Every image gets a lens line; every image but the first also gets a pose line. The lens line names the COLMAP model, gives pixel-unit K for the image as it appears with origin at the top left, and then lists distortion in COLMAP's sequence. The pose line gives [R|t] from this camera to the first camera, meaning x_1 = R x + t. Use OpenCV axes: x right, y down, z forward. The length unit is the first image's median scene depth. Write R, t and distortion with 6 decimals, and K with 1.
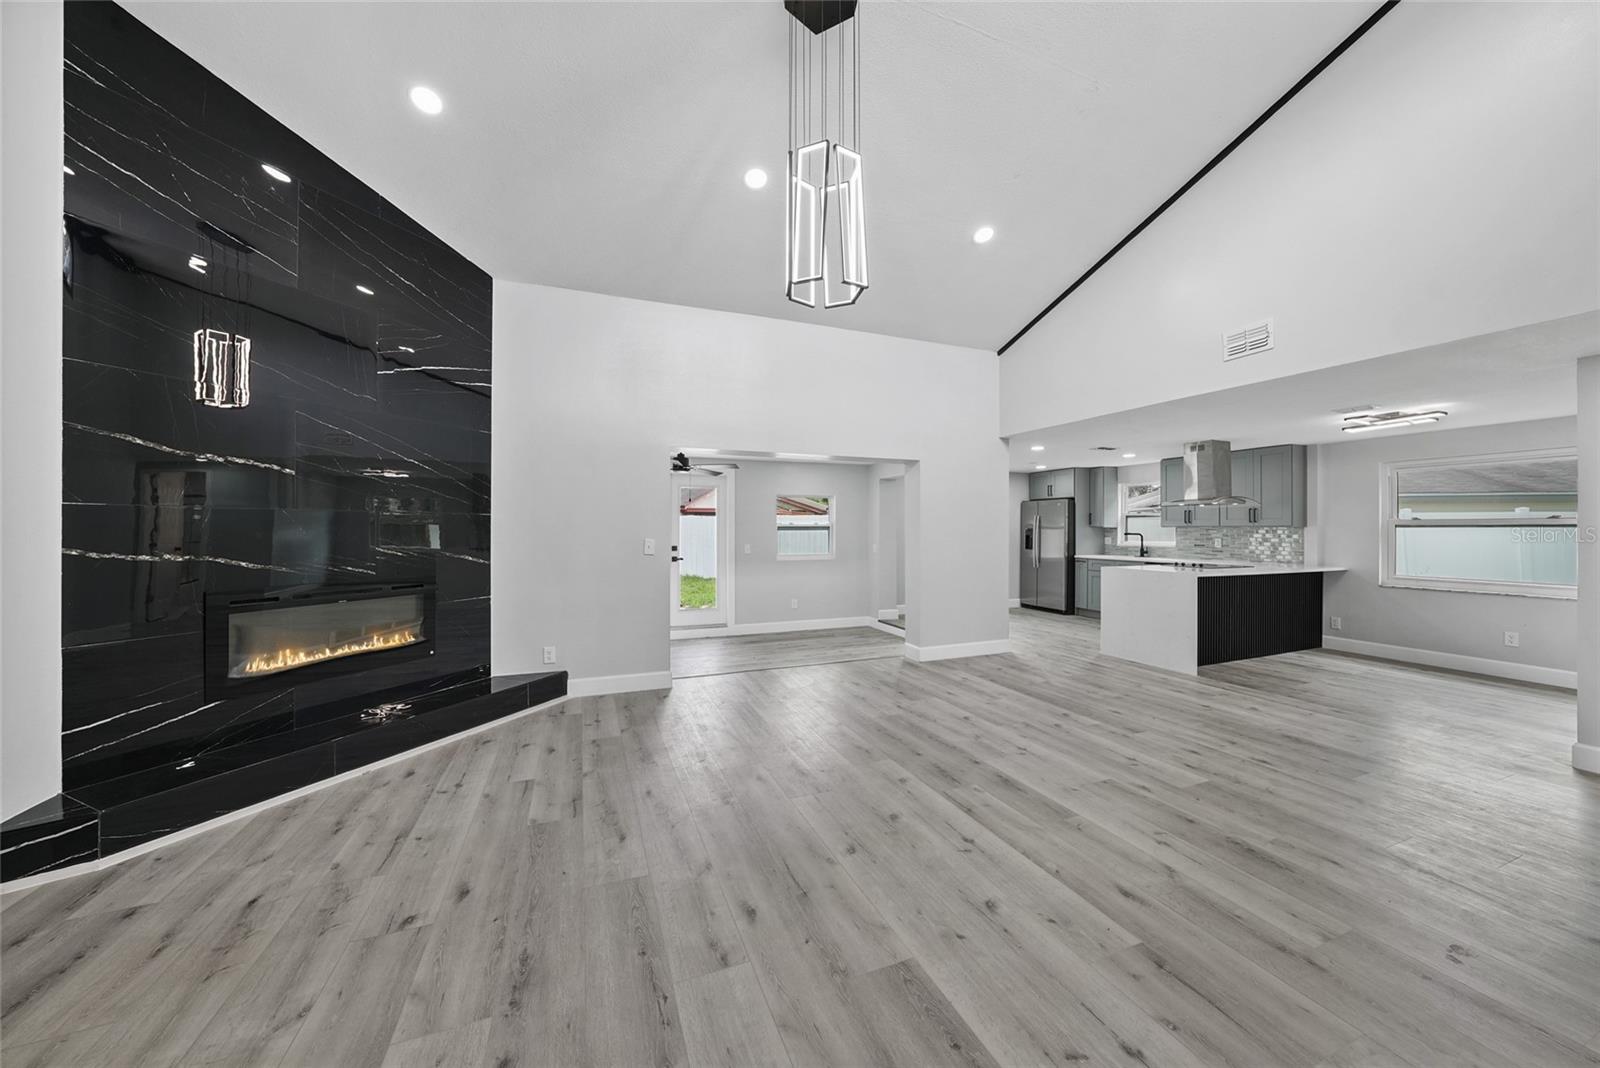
lens RADIAL K [[555.8, 0, 804.0], [0, 555.8, 527.5], [0, 0, 1]] dist [-0.028870, 0.006062]
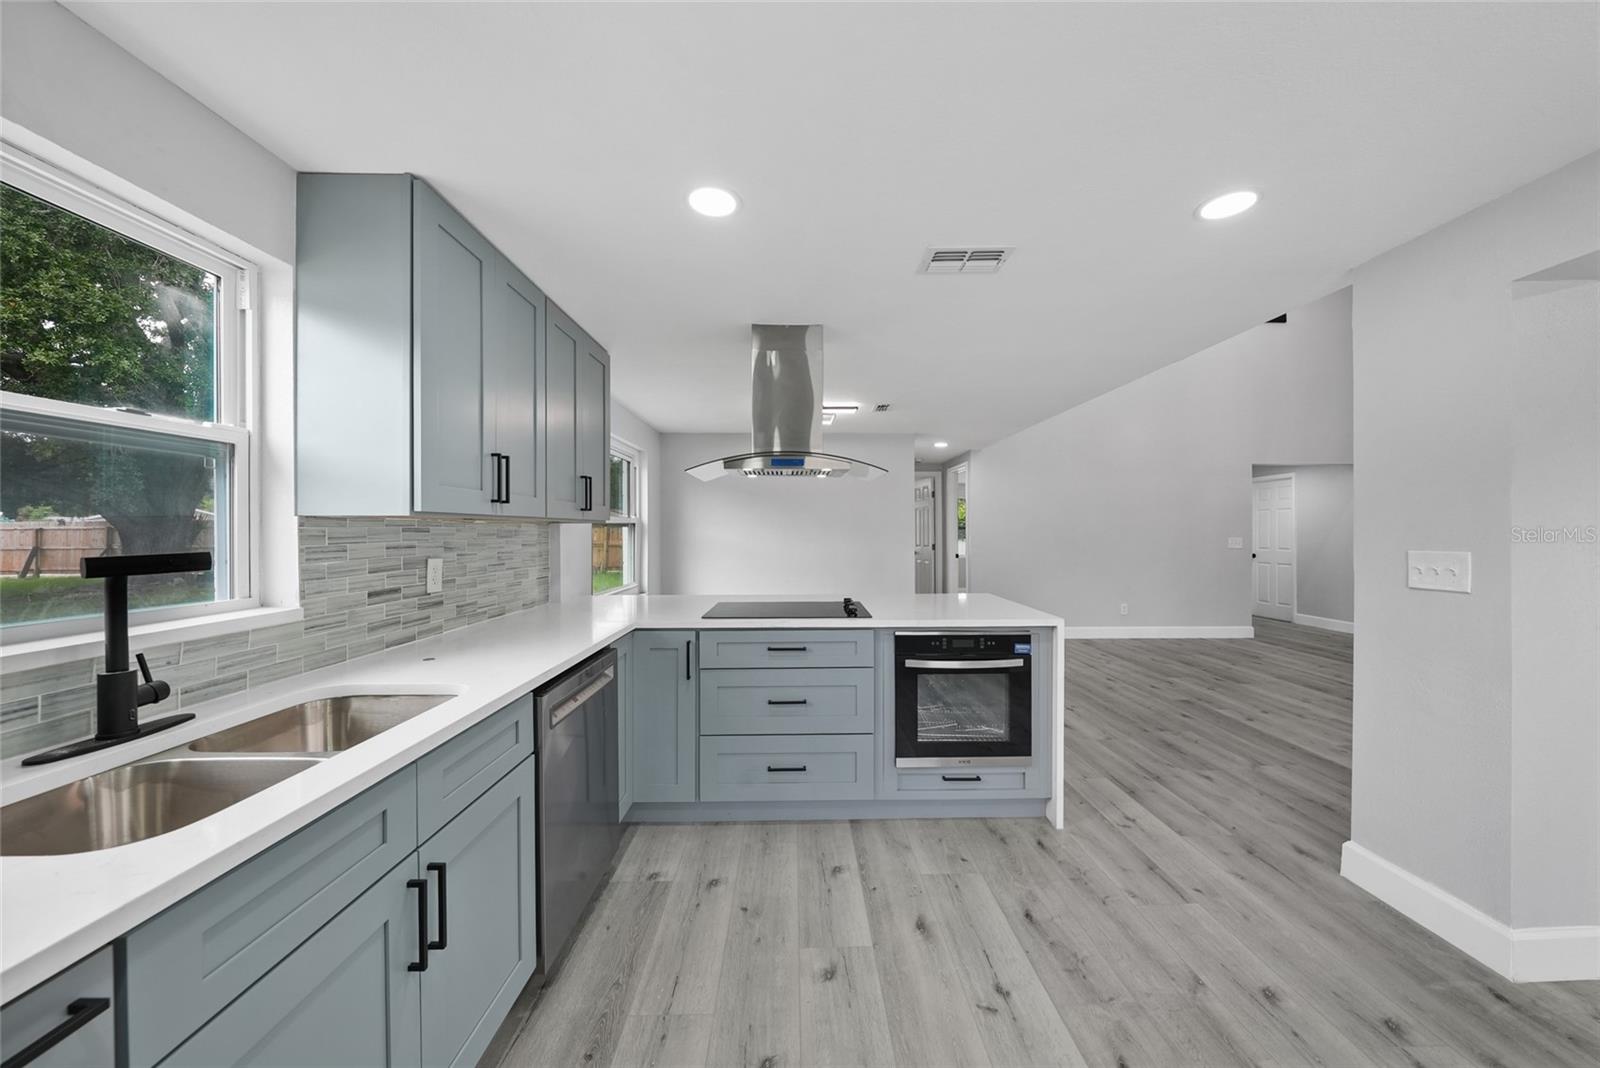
lens RADIAL K [[557.3, 0, 808.9], [0, 557.3, 532.6], [0, 0, 1]] dist [-0.002665, -0.000160]
pose [[-0.936503, -0.001215, 0.350656, 0.821712], [-0.001077, 0.999999, 0.000589, 0.009943], [-0.350657, 0.000174, -0.936504, 2.093560]]
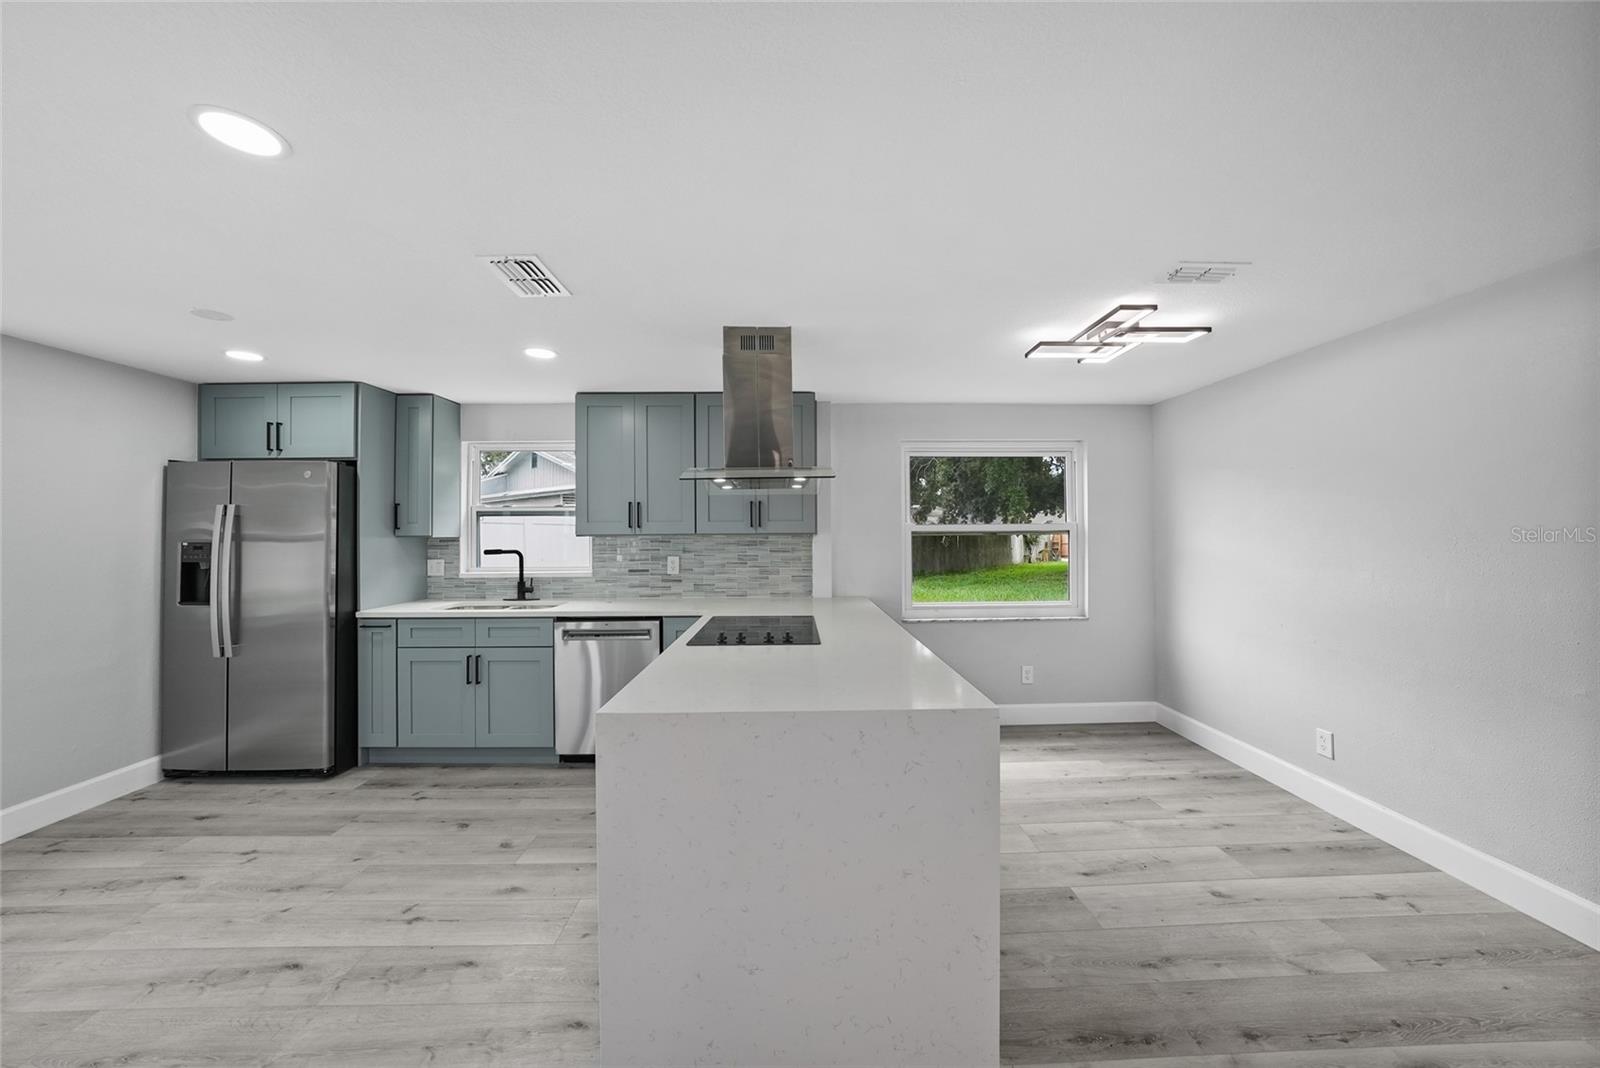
lens RADIAL K [[555.8, 0, 804.0], [0, 555.8, 527.5], [0, 0, 1]] dist [-0.028870, 0.006062]
pose [[0.344498, 0.008062, 0.938752, 0.504433], [0.003997, 0.999941, -0.010054, -0.004866], [-0.938779, 0.007216, 0.344446, 1.205995]]
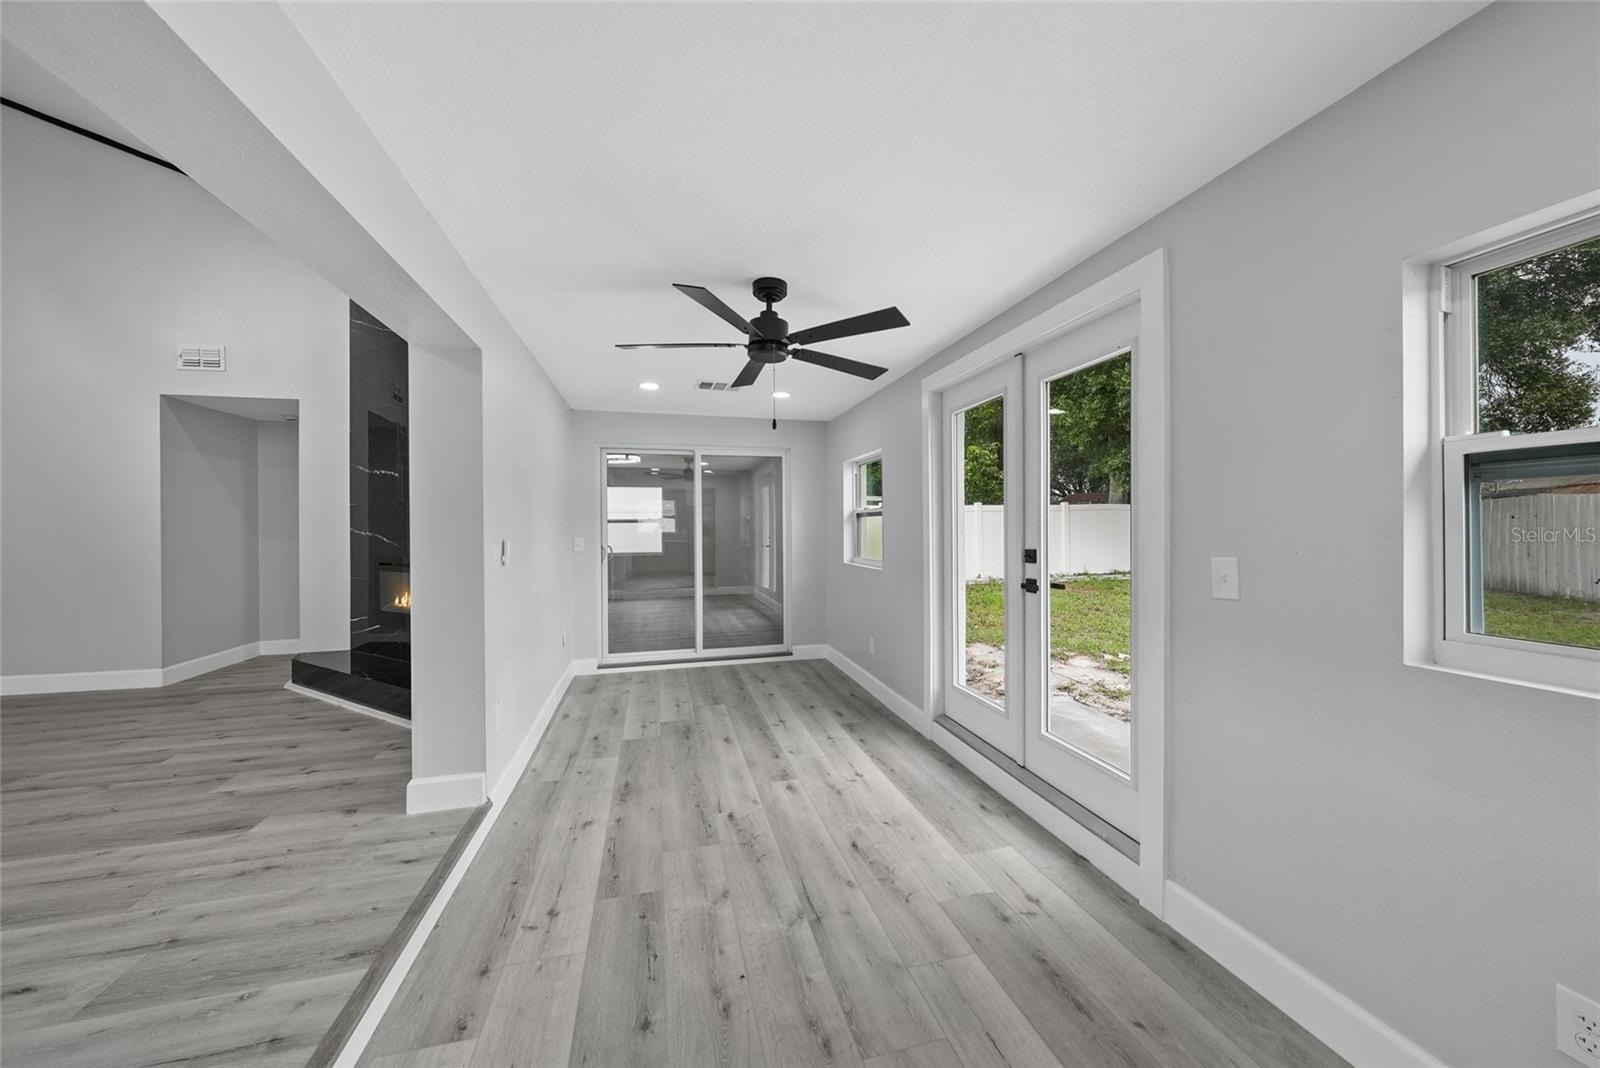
lens RADIAL K [[553.1, 0, 803.6], [0, 553.1, 531.2], [0, 0, 1]] dist [-0.003855, -0.000058]
pose [[-0.114728, 0.004524, -0.993387, 0.251948], [0.009519, 0.999949, 0.003454, 0.033836], [0.993351, -0.009060, -0.114765, 1.598537]]
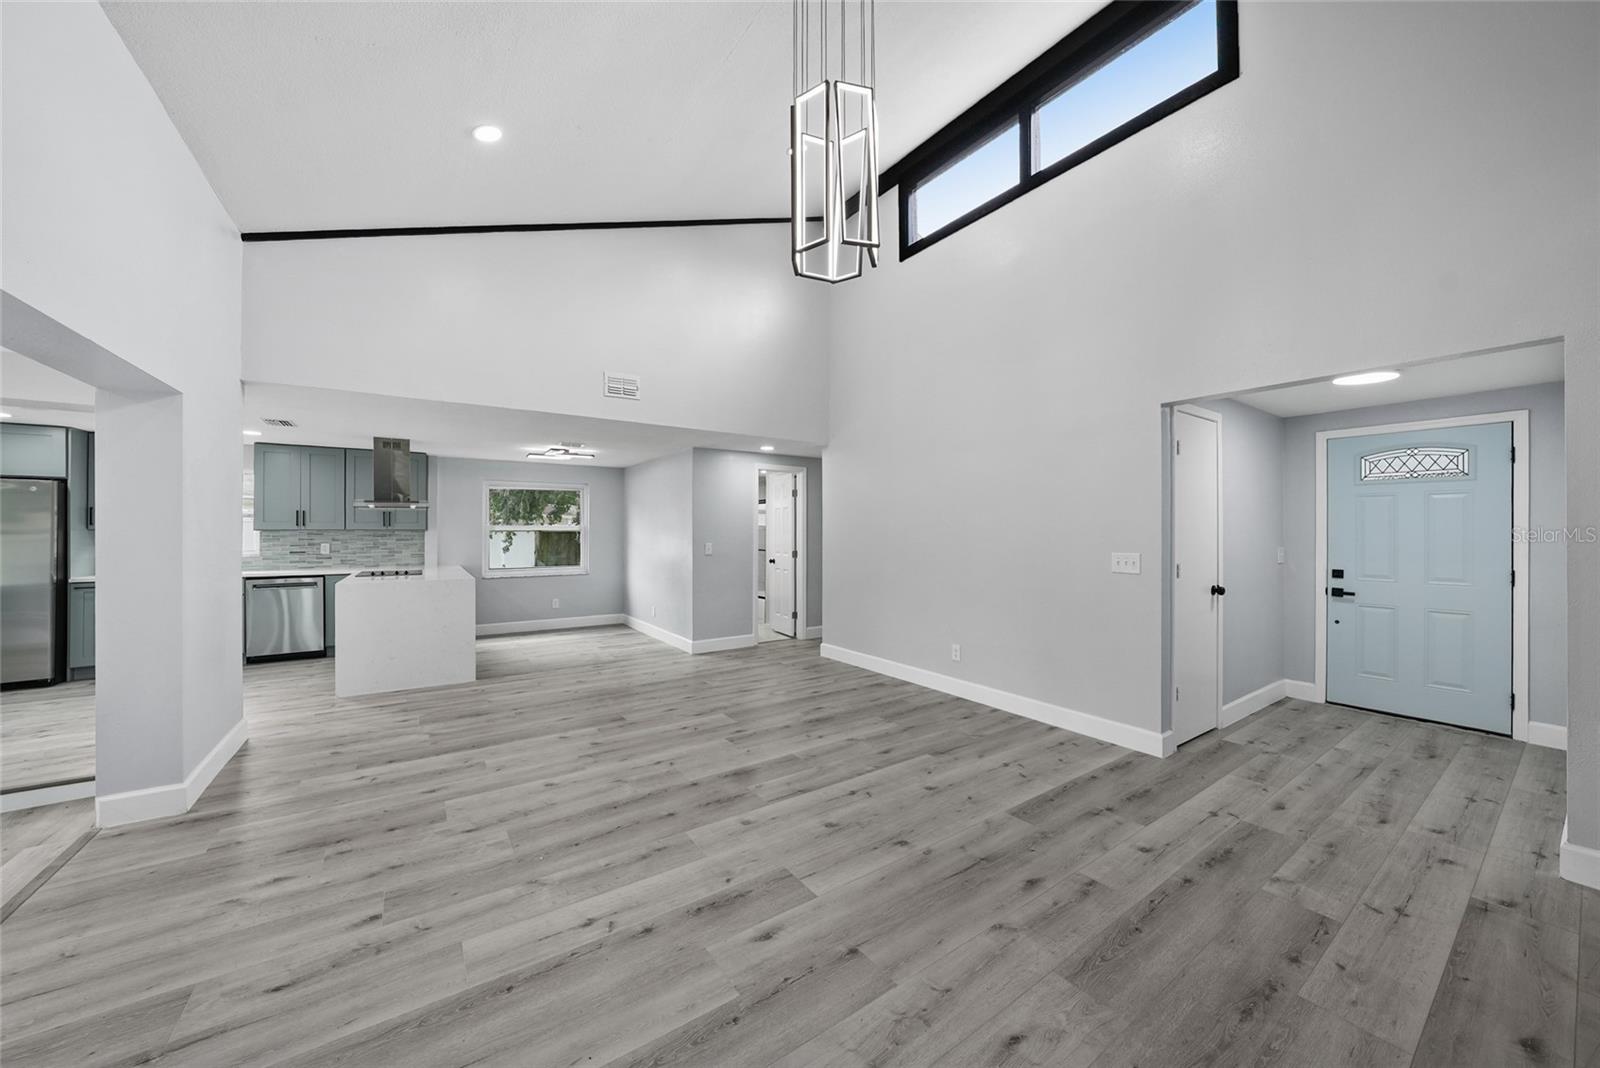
lens RADIAL K [[569.4, 0, 803.6], [0, 569.4, 530.2], [0, 0, 1]] dist [-0.029776, 0.006604]
pose [[-0.222051, 0.000243, 0.975035, -0.507464], [-0.004086, 0.999991, -0.001179, -0.006077], [-0.975026, -0.004246, -0.222048, 0.782676]]
